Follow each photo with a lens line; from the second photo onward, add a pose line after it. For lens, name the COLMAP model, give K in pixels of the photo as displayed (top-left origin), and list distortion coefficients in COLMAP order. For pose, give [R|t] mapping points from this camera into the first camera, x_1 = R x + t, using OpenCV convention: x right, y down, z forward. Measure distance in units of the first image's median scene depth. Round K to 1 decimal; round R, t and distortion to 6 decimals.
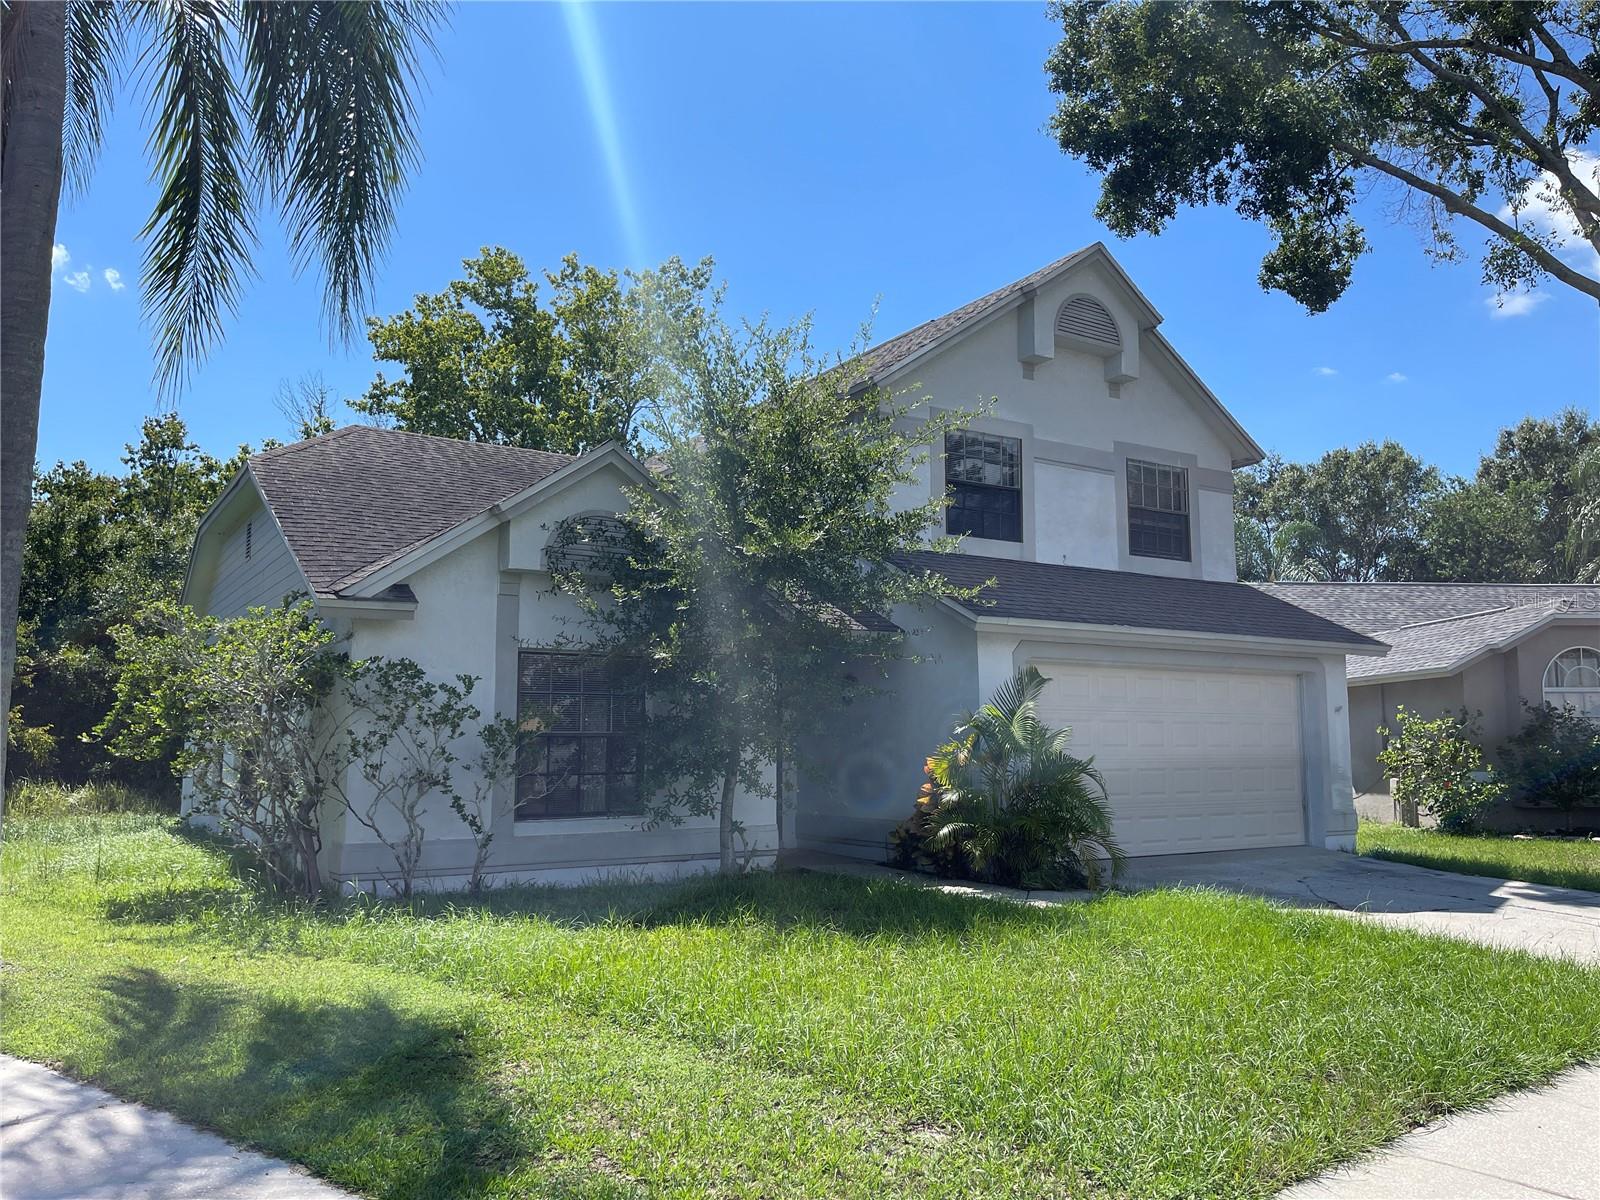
lens RADIAL K [[1219.7, 0, 793.8], [0, 1219.7, 616.8], [0, 0, 1]] dist [0.003328, -0.009117]
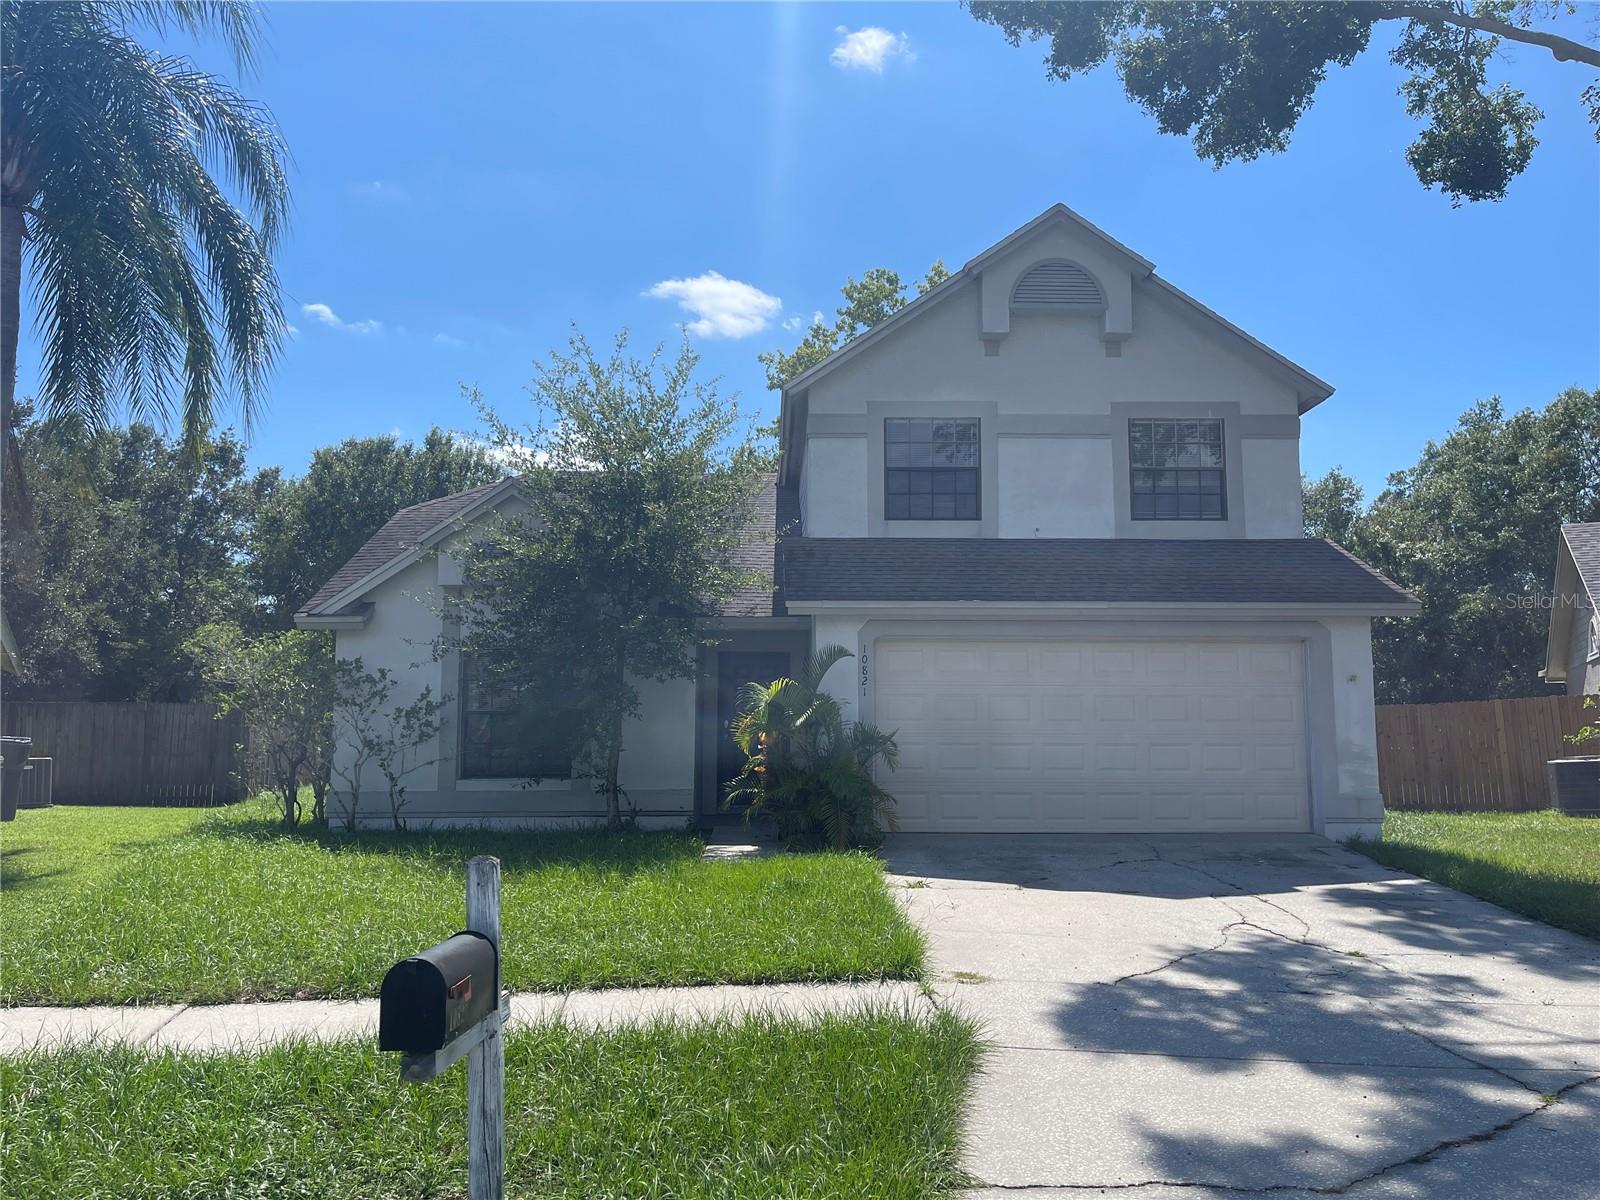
lens RADIAL K [[1219.7, 0, 801.7], [0, 1219.7, 591.4], [0, 0, 1]] dist [0.003328, -0.009117]
pose [[0.858719, -0.058911, -0.509049, 0.563657], [0.053453, 0.998248, -0.025353, 0.015460], [0.509651, -0.005439, 0.860364, 0.056961]]
